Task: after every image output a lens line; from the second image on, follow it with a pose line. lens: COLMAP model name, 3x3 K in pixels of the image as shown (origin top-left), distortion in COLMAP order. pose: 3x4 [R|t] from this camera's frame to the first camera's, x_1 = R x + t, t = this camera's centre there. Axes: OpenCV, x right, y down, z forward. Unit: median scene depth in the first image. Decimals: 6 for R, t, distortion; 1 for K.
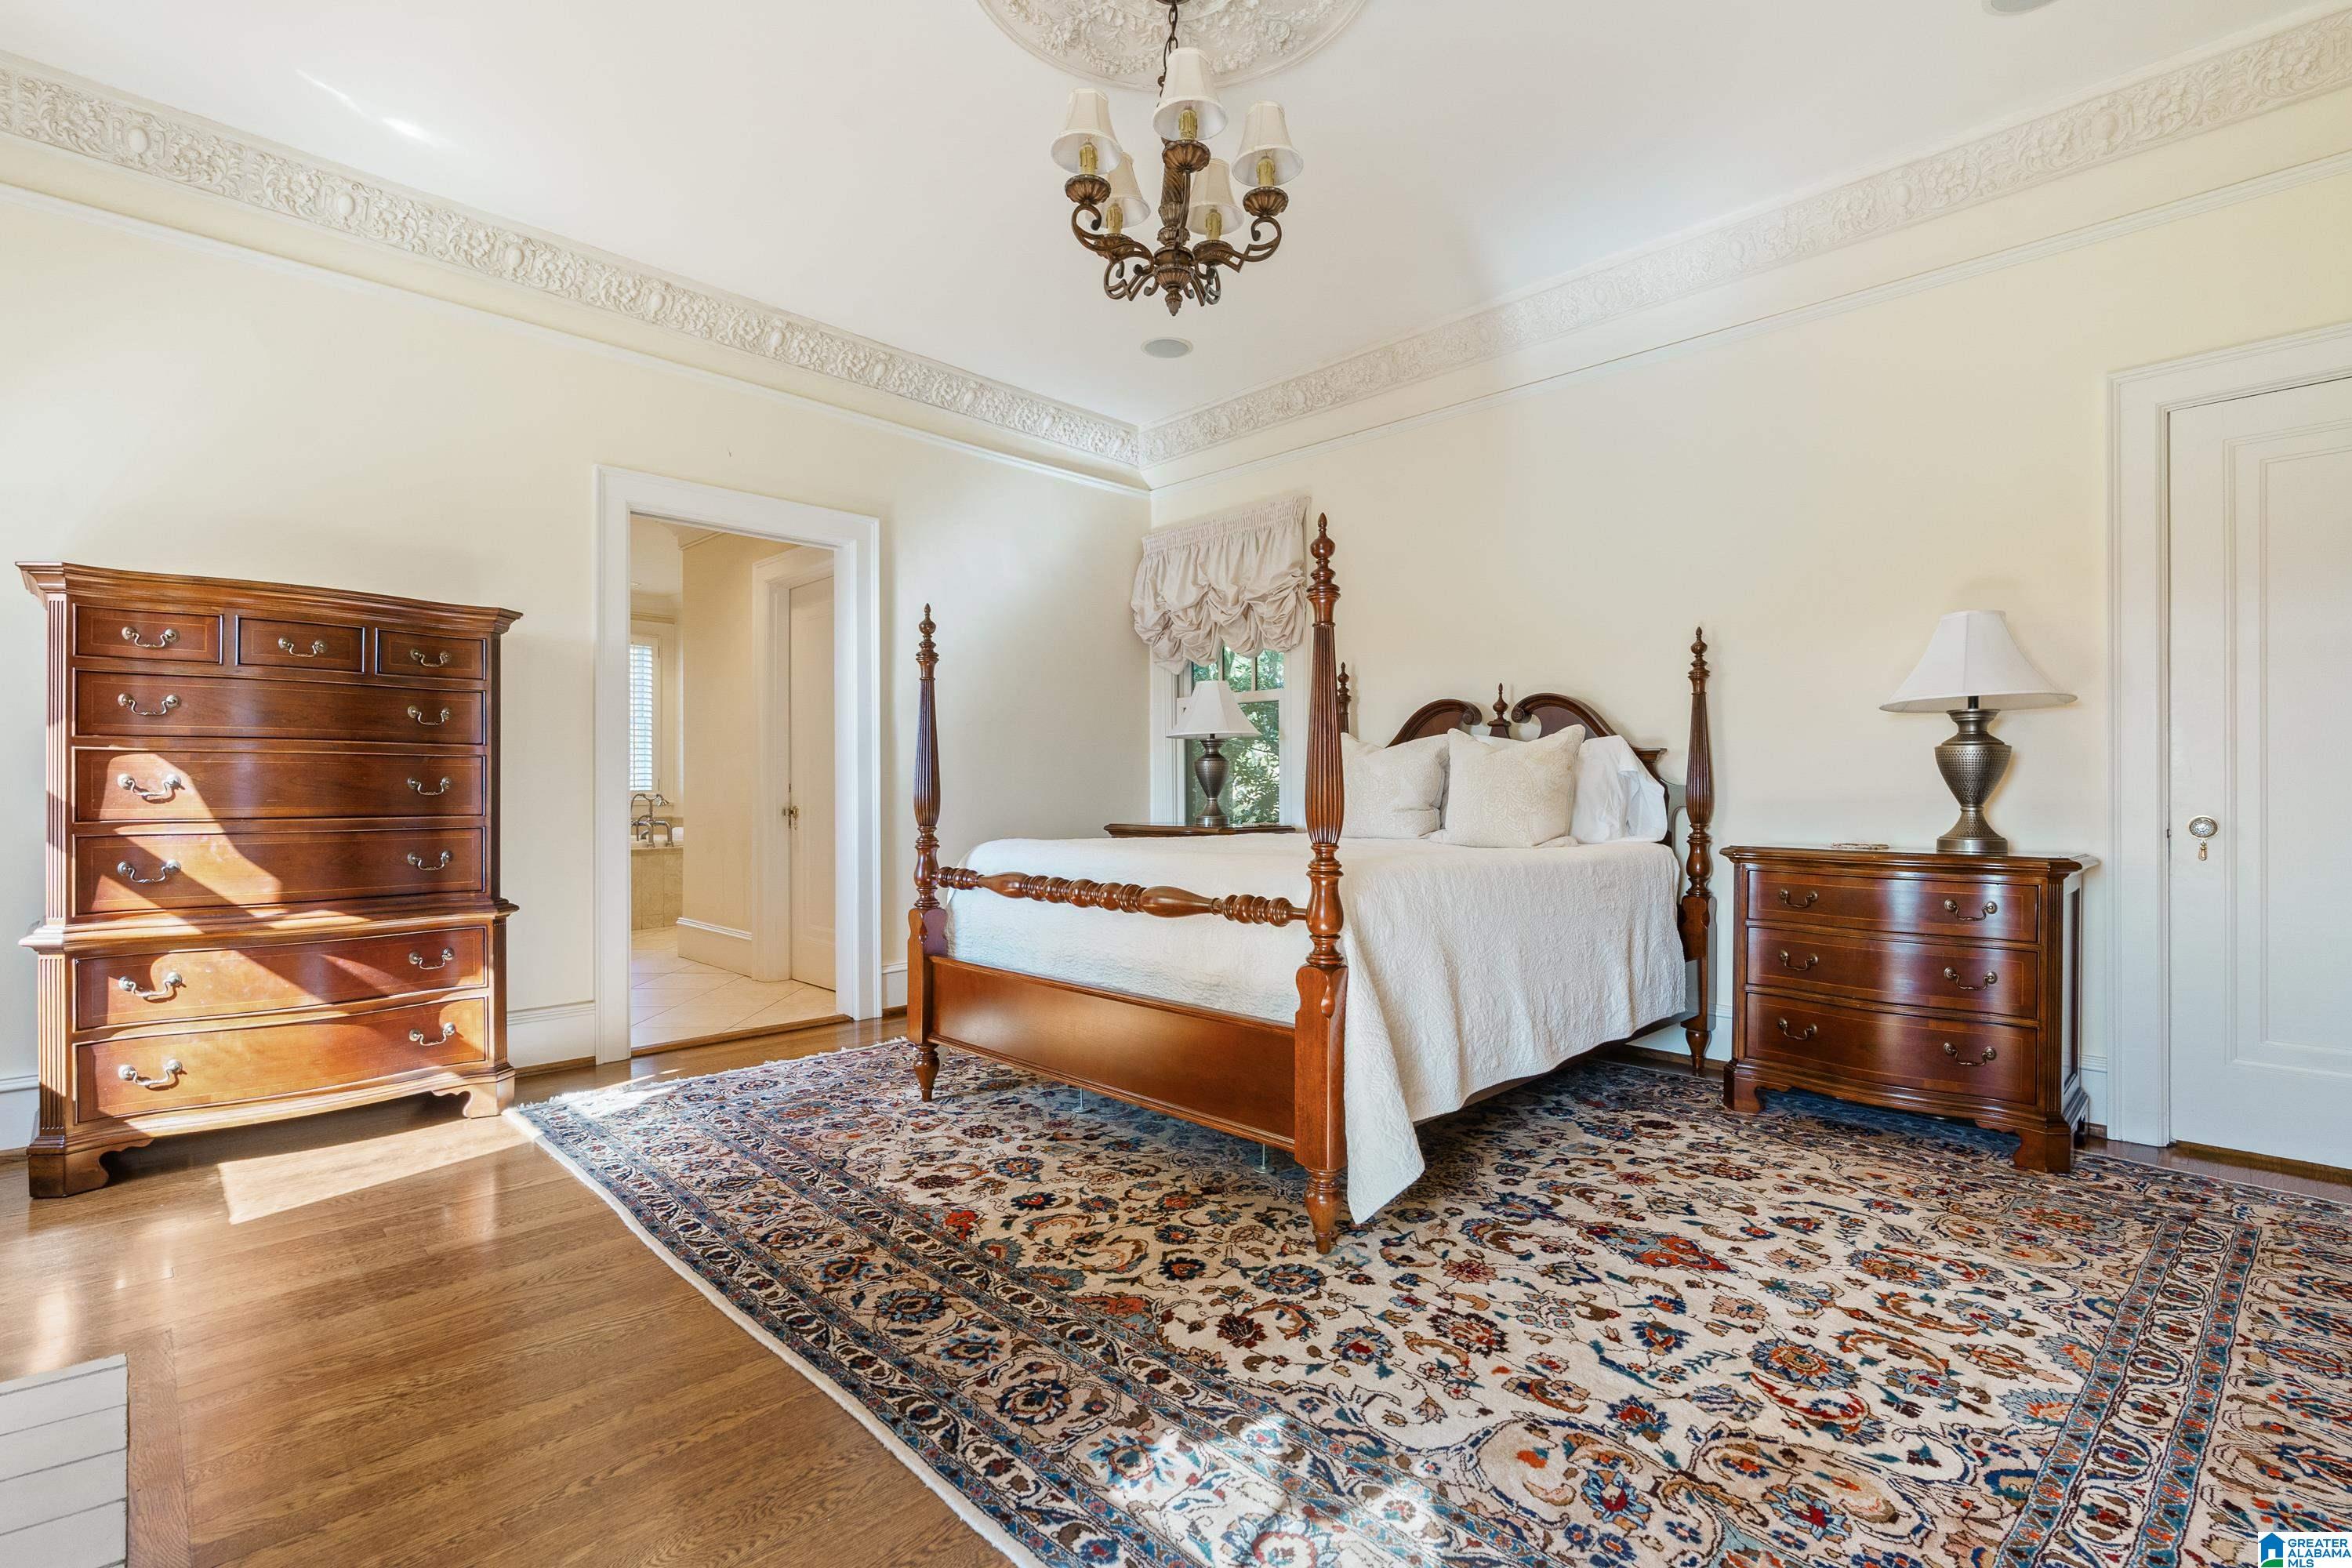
lens RADIAL K [[1072.4, 0, 1164.1], [0, 1072.4, 785.8], [0, 0, 1]] dist [-0.005154, -0.000073]
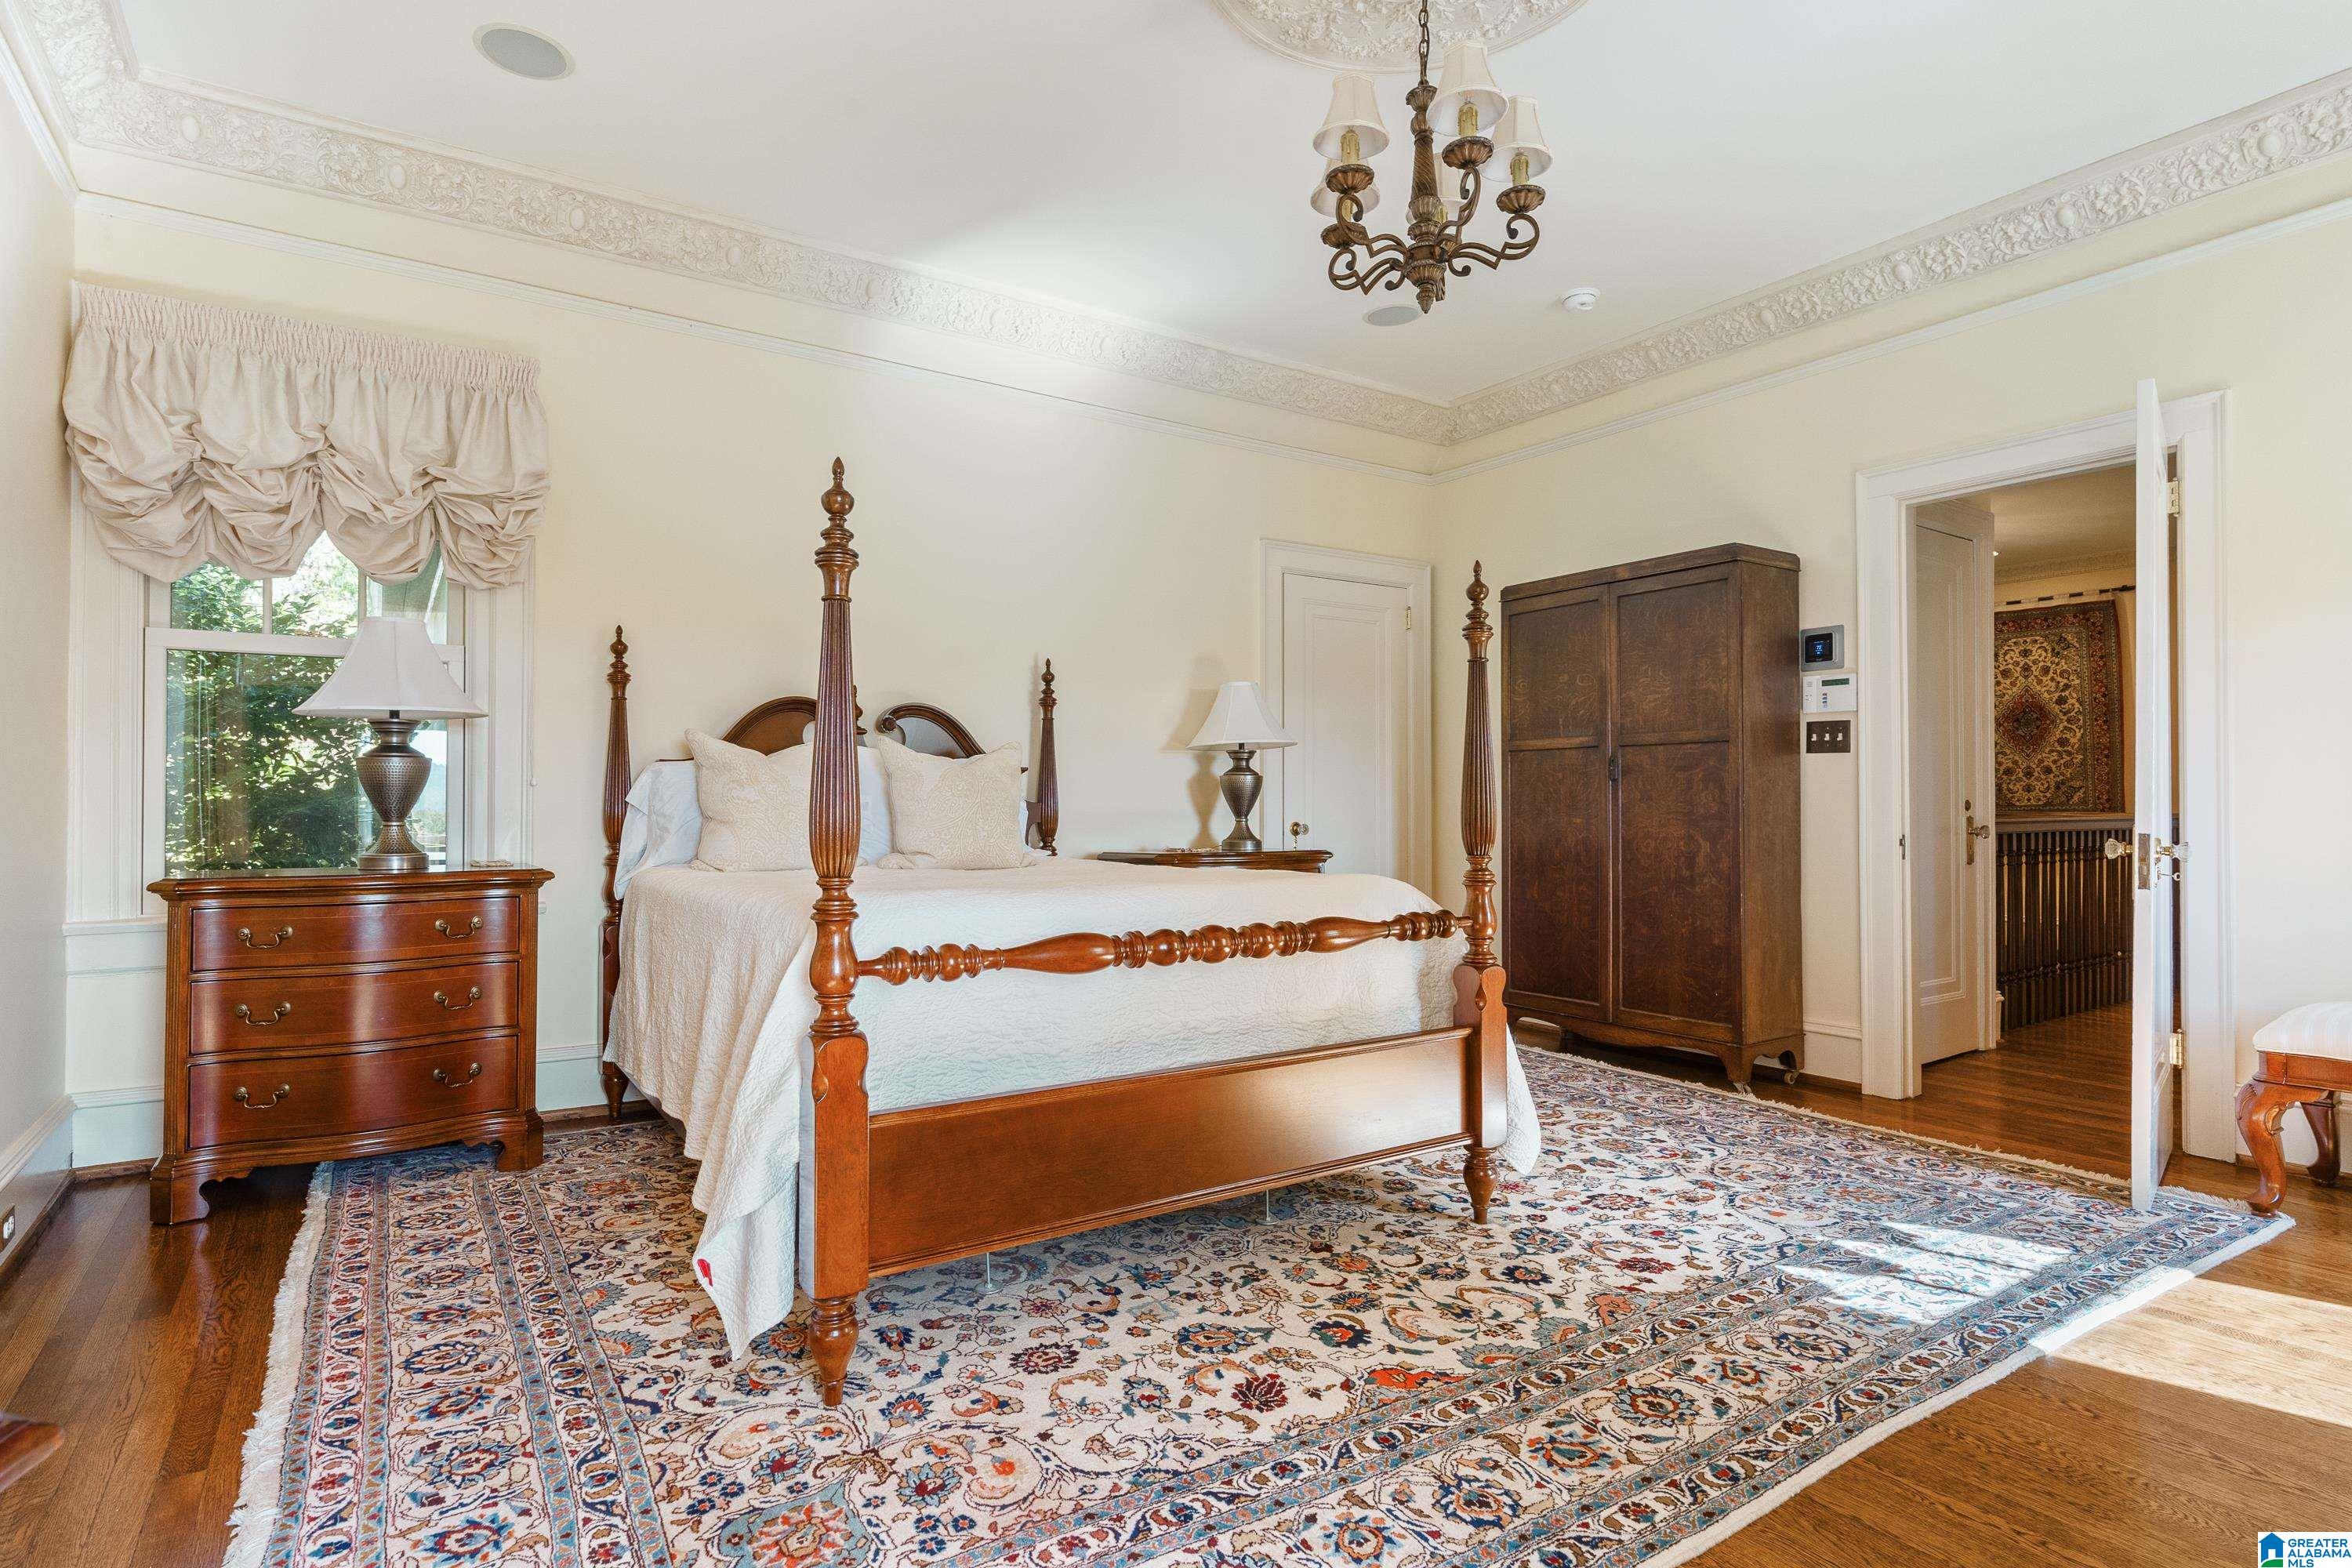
lens RADIAL K [[1190.2, 0, 1161.4], [0, 1190.2, 793.5], [0, 0, 1]] dist [-0.008937, 0.003209]
pose [[0.197481, 0.009923, 0.980256, -1.136339], [-0.003477, 0.999950, -0.009422, 0.002001], [-0.980301, -0.001547, 0.197506, 1.087144]]
